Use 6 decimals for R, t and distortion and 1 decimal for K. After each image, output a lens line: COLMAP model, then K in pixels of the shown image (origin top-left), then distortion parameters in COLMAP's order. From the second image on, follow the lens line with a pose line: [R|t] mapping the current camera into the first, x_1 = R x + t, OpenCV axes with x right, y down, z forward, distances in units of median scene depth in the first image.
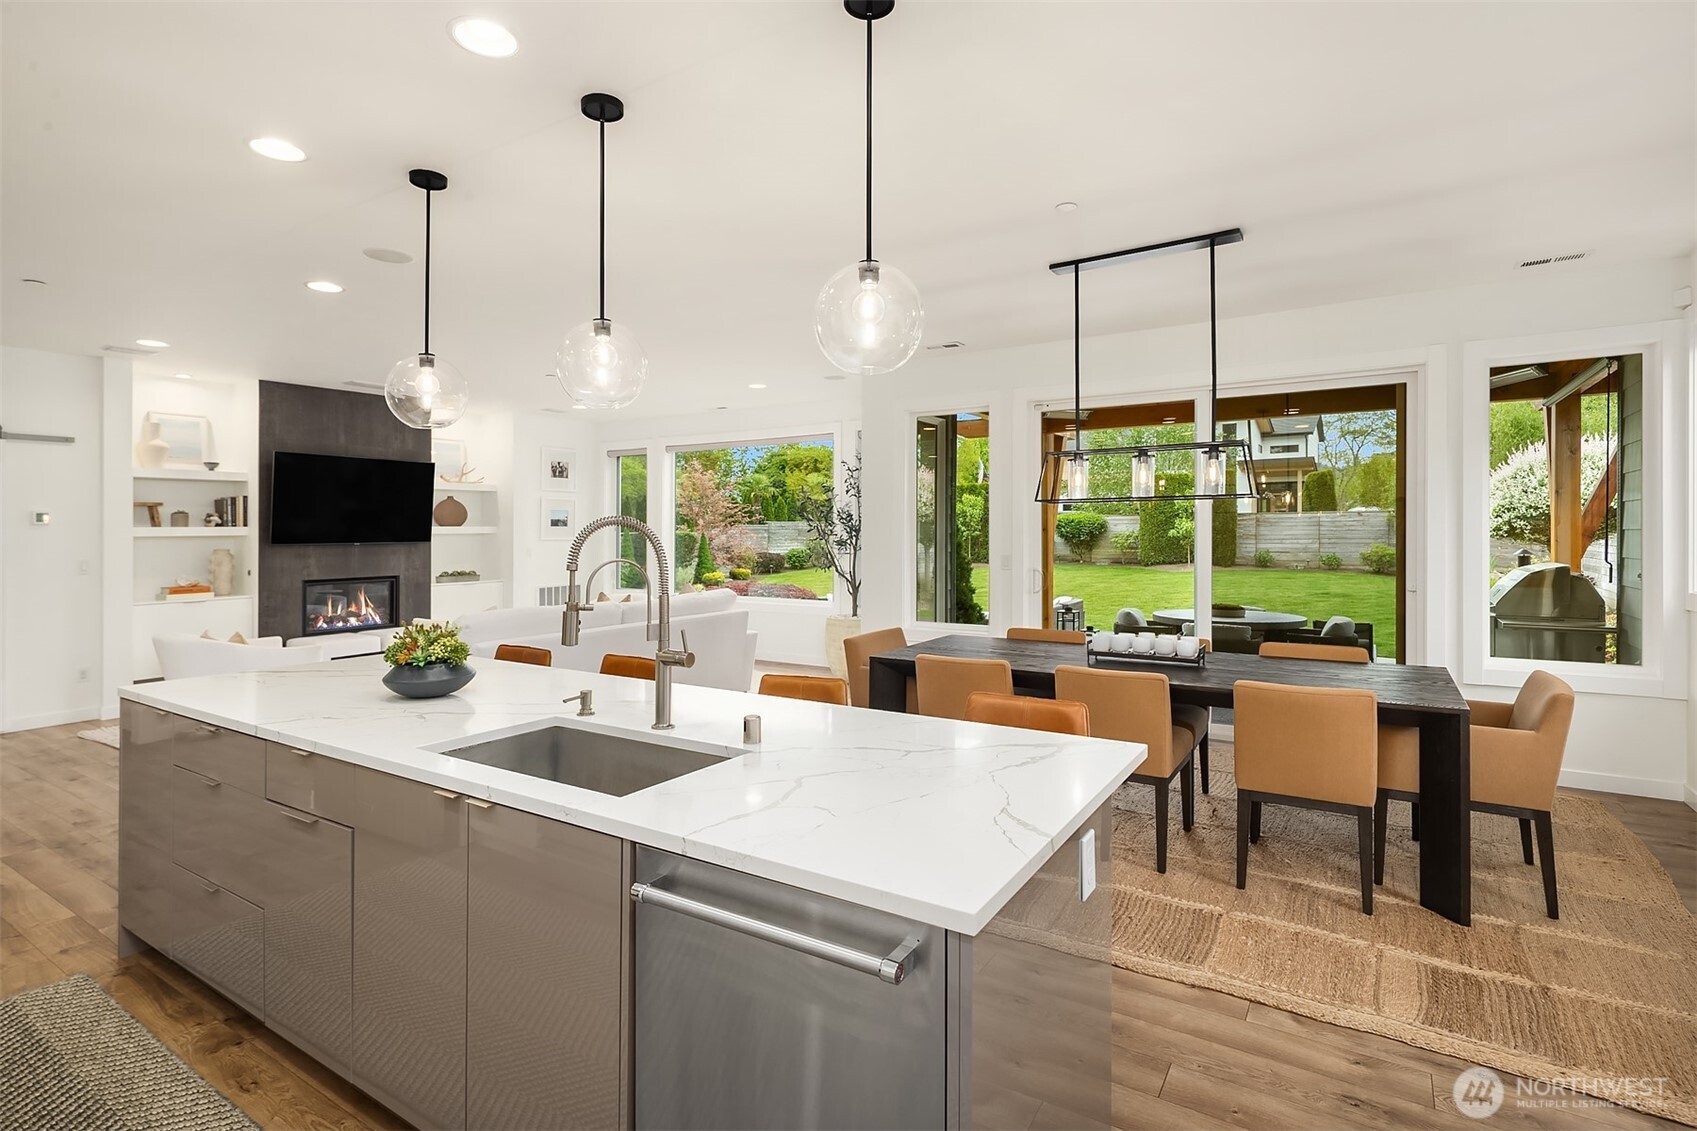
lens RADIAL K [[802.2, 0, 868.7], [0, 802.2, 530.7], [0, 0, 1]] dist [-0.000553, -0.001944]
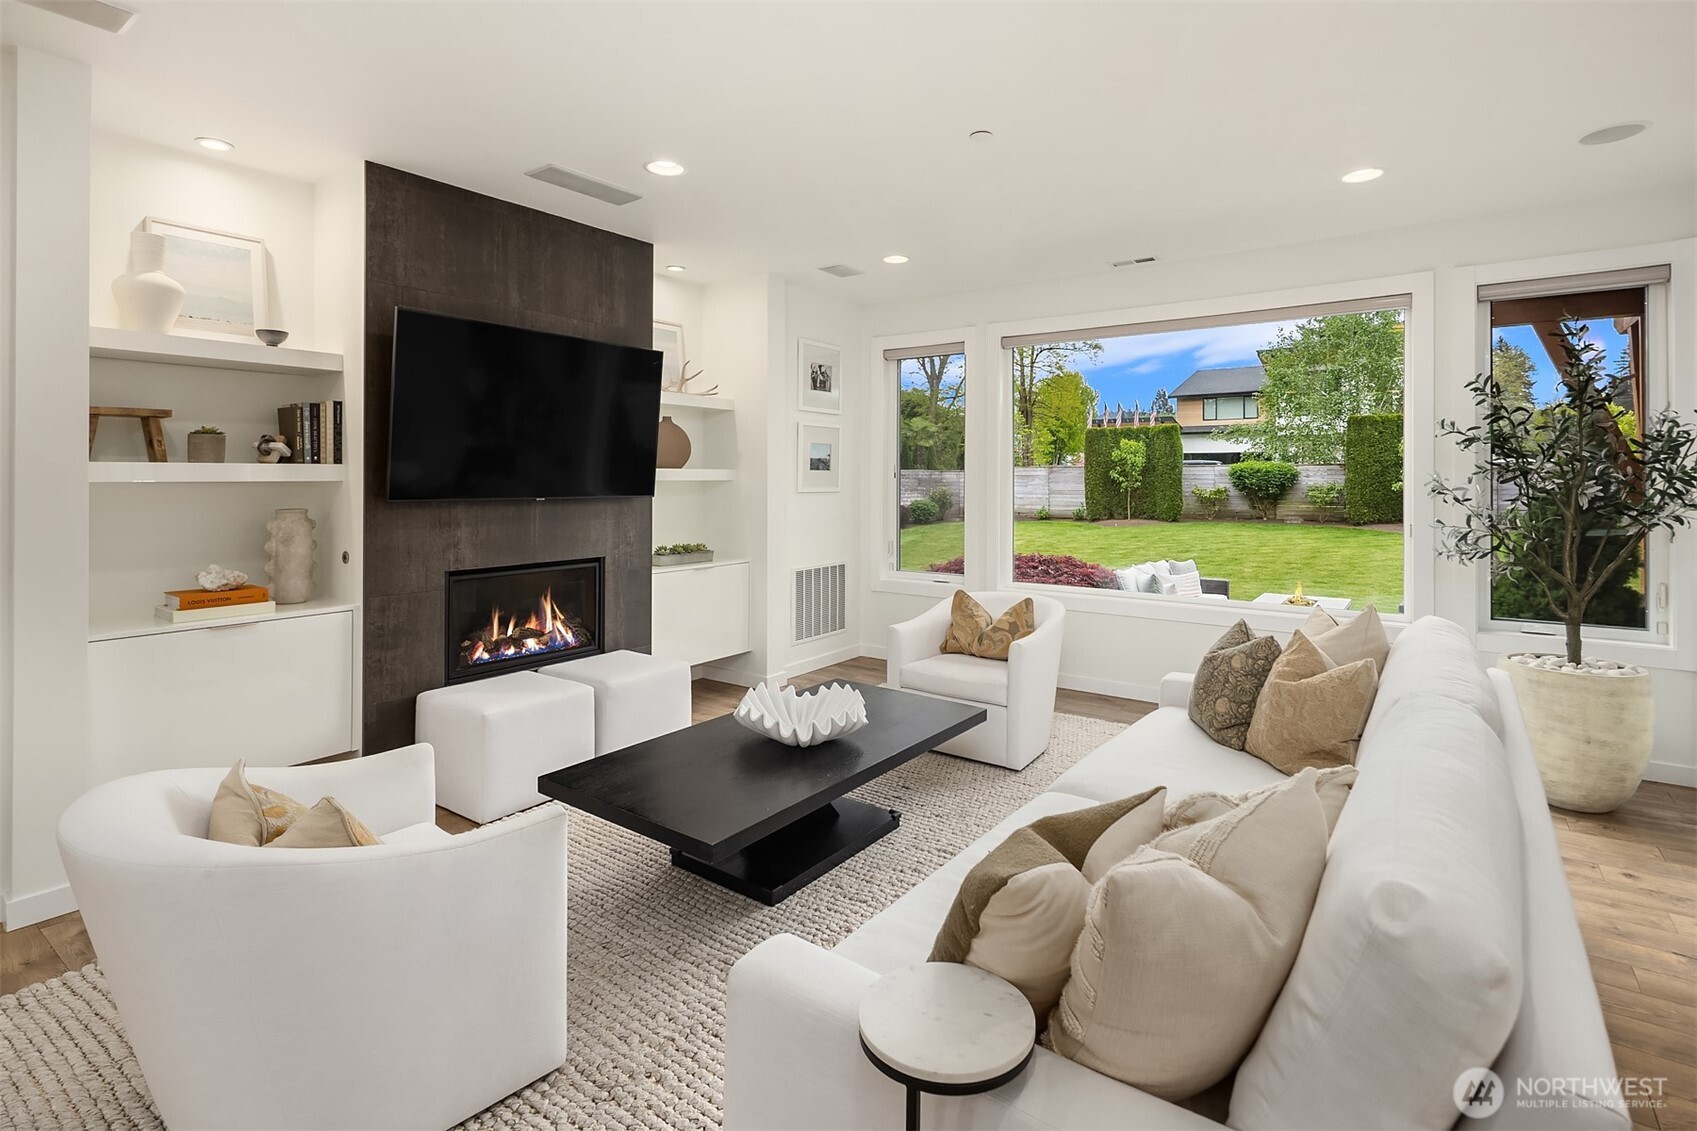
lens RADIAL K [[802.2, 0, 868.0], [0, 802.2, 485.3], [0, 0, 1]] dist [-0.000553, -0.001944]
pose [[0.997901, 0.006654, -0.064414, -0.364488], [-0.006291, 0.999963, 0.005836, 0.002885], [0.064451, -0.005418, 0.997906, 0.458332]]
